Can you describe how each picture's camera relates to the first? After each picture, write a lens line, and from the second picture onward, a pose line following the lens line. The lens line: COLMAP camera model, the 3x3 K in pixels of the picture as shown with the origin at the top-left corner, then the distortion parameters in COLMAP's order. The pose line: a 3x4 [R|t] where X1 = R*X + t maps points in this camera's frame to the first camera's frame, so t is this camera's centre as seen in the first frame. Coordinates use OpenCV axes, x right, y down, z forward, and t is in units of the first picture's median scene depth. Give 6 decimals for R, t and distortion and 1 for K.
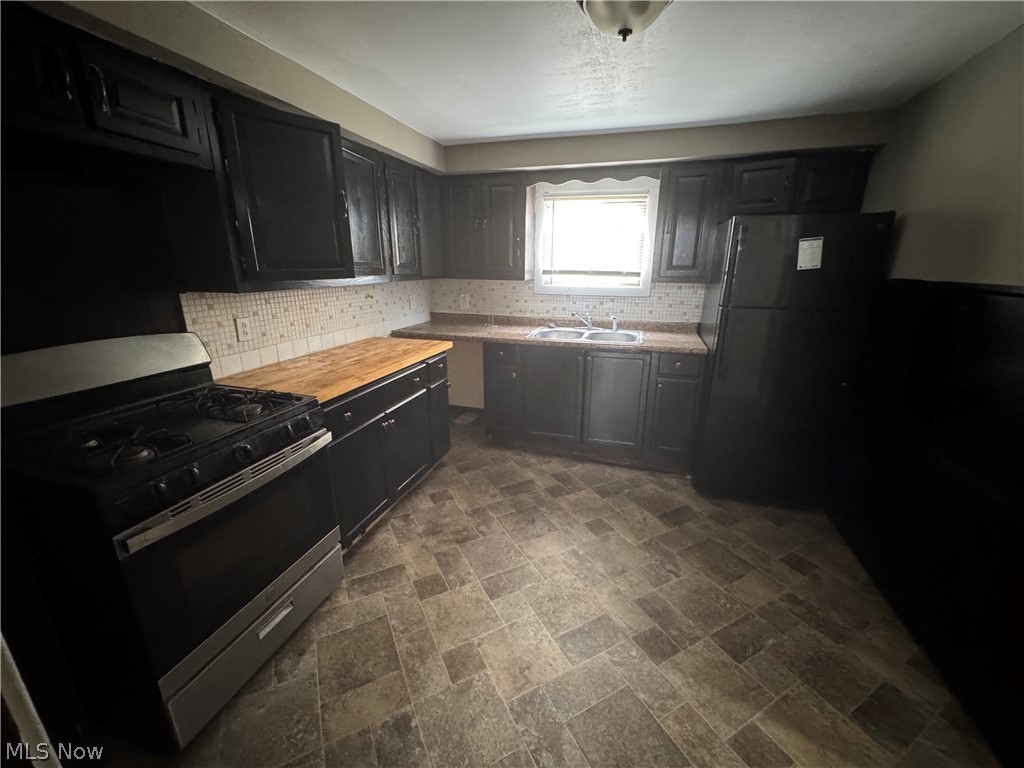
lens RADIAL K [[413.7, 0, 511.6], [0, 413.7, 382.9], [0, 0, 1]] dist [-0.002211, -0.000377]
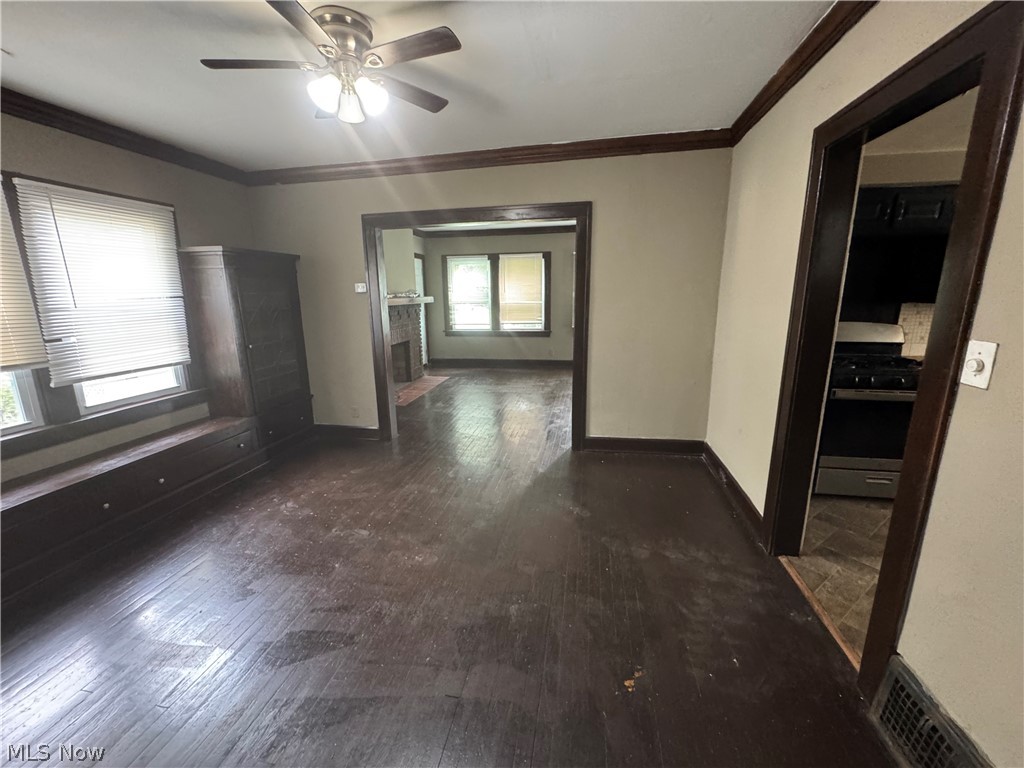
lens RADIAL K [[413.7, 0, 515.8], [0, 413.7, 383.4], [0, 0, 1]] dist [-0.002211, -0.000377]
pose [[0.136624, 0.212651, -0.967529, 0.634010], [-0.268900, 0.947978, 0.170383, 0.213523], [0.953429, 0.236890, 0.186699, -0.694481]]
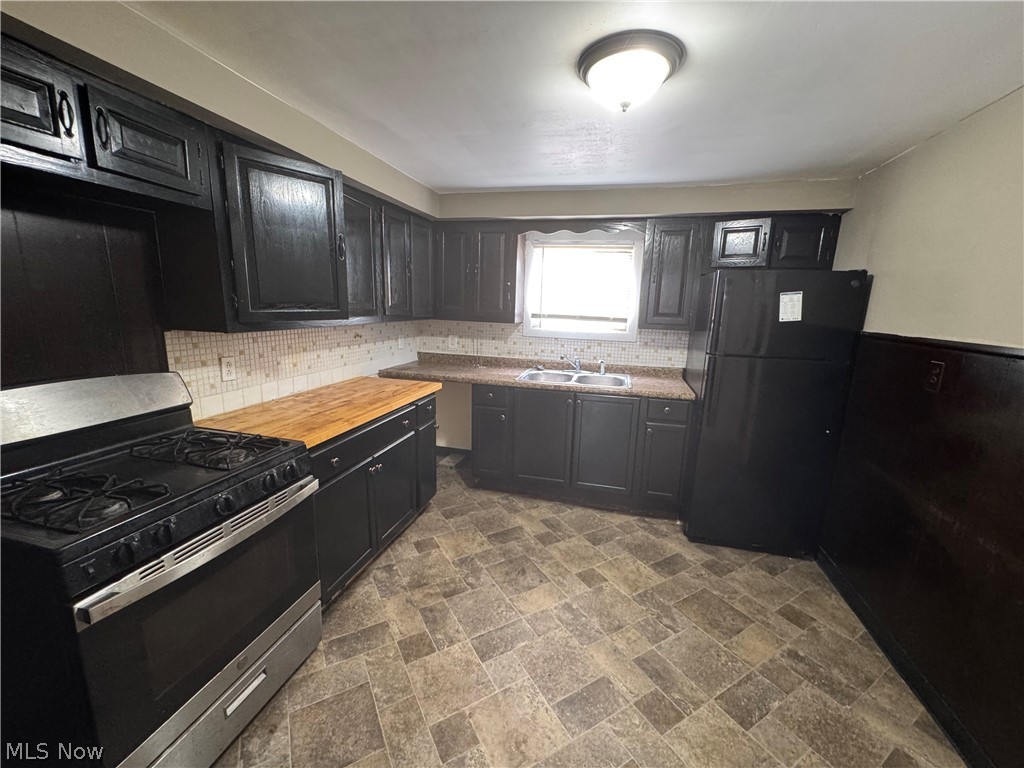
lens RADIAL K [[413.7, 0, 514.6], [0, 413.7, 383.8], [0, 0, 1]] dist [-0.002211, -0.000377]
pose [[0.998607, 0.016250, 0.050201, -0.029209], [-0.011620, 0.995767, -0.091180, -0.014386], [-0.051470, 0.090469, 0.994568, 0.009419]]
